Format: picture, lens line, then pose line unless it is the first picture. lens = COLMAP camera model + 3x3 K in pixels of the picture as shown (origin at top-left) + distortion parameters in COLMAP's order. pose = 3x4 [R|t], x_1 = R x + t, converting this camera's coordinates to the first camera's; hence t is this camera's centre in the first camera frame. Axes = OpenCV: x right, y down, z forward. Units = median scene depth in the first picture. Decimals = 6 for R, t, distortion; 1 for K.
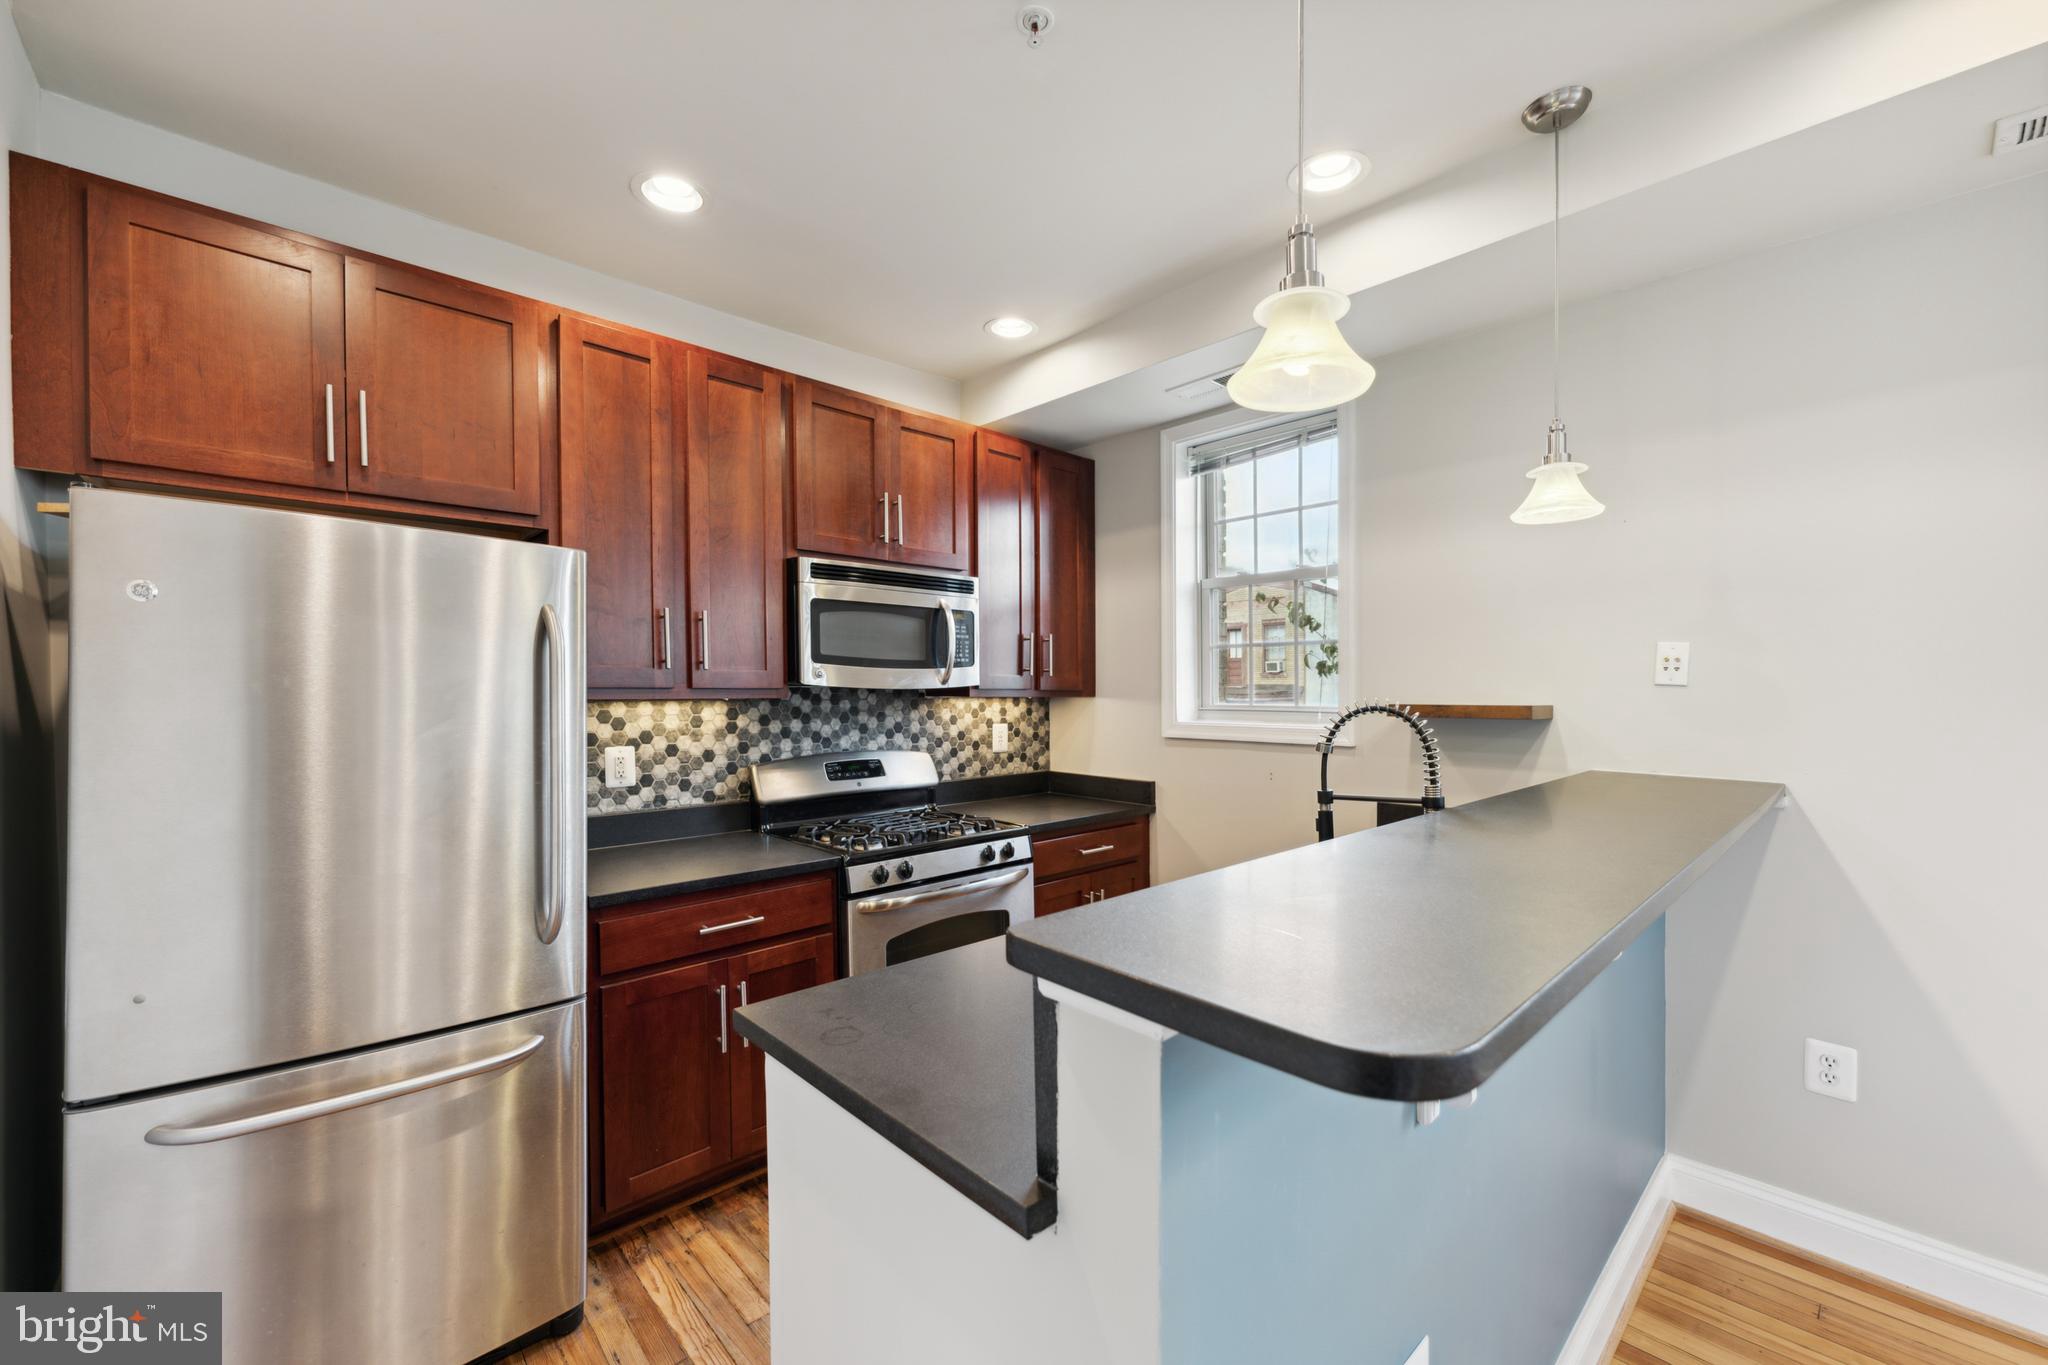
lens RADIAL K [[819.4, 0, 1032.1], [0, 819.4, 703.0], [0, 0, 1]] dist [0.000091, 0.001622]
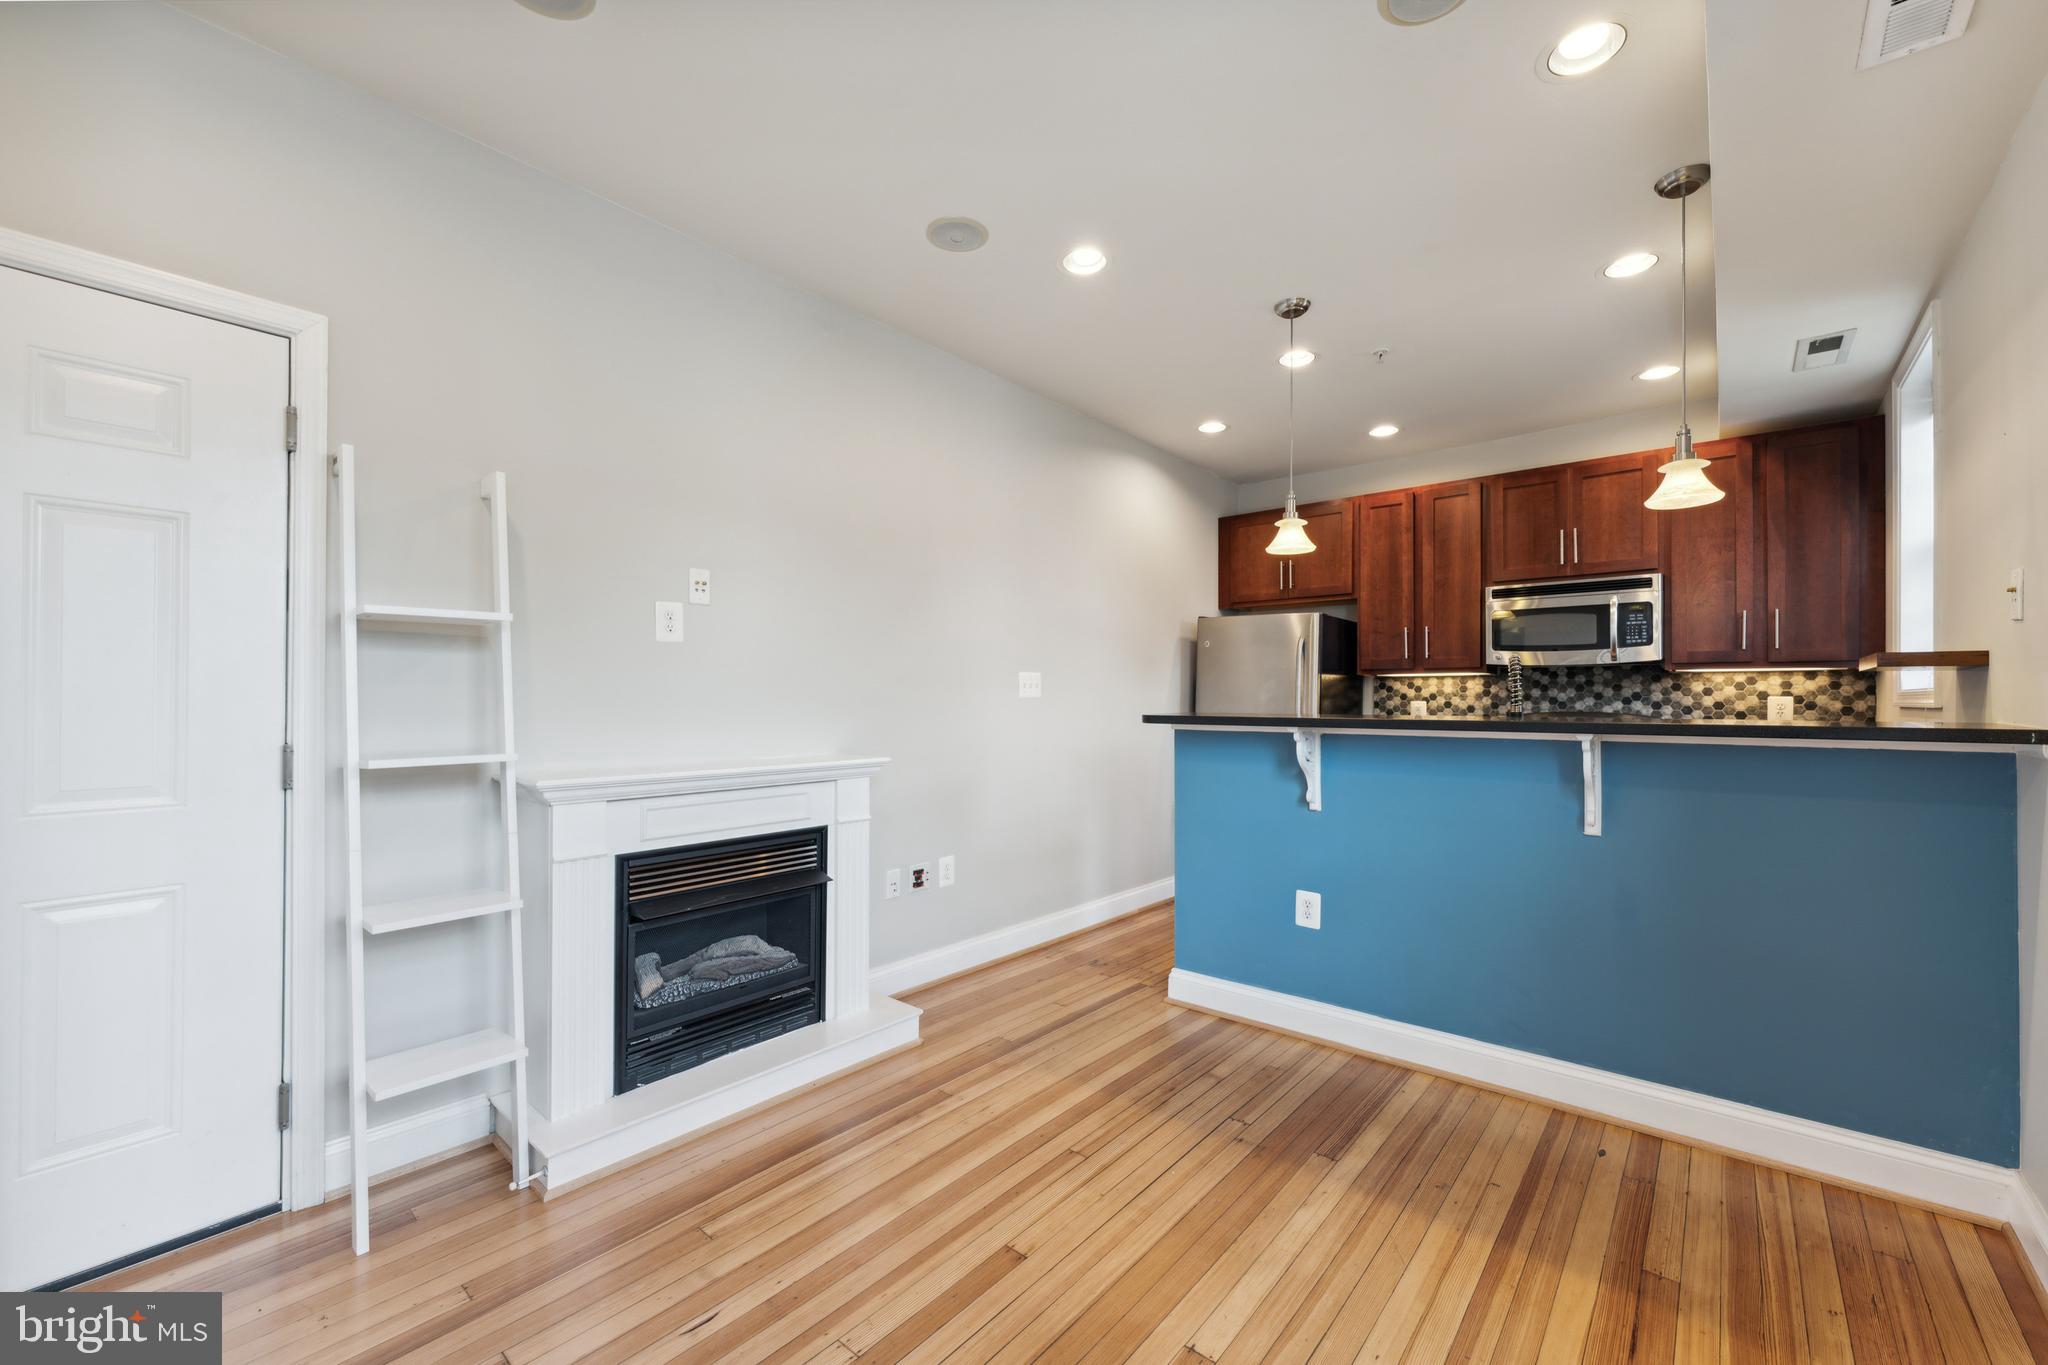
lens RADIAL K [[819.4, 0, 1047.3], [0, 819.4, 688.5], [0, 0, 1]] dist [0.000091, 0.001622]
pose [[0.122865, -0.013057, -0.992338, 1.106269], [-0.017470, 0.999730, -0.015317, 0.059551], [0.992270, 0.019218, 0.122603, -0.071279]]
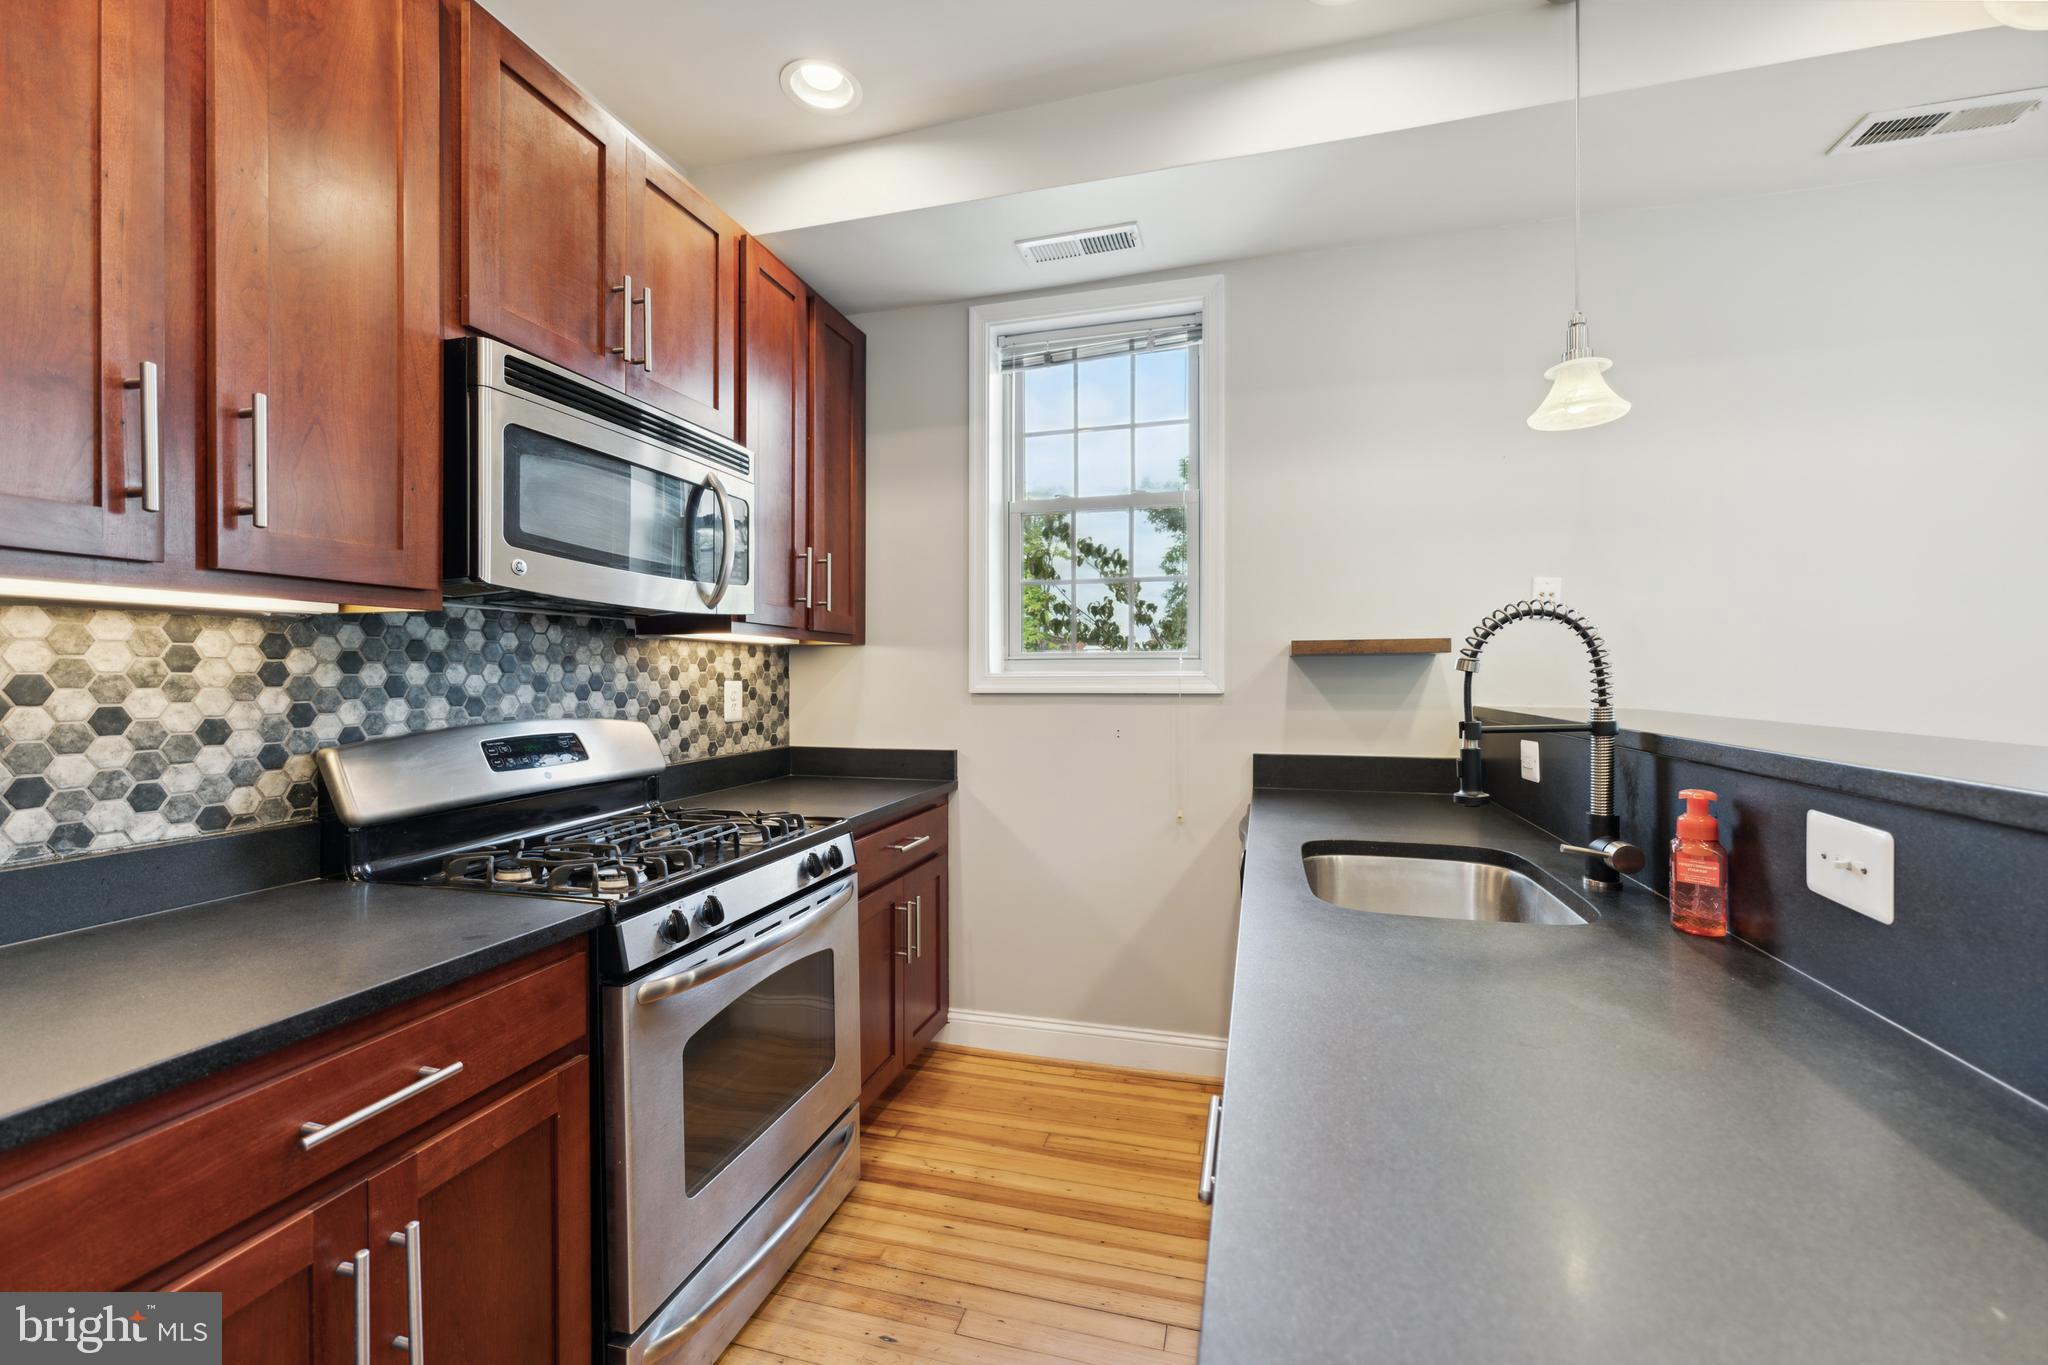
lens RADIAL K [[819.4, 0, 1046.9], [0, 819.4, 671.2], [0, 0, 1]] dist [0.000091, 0.001622]
pose [[0.854895, -0.000377, 0.518801, -0.216565], [0.011011, 0.999788, -0.017419, 0.040357], [-0.518684, 0.020604, 0.854718, 0.327128]]
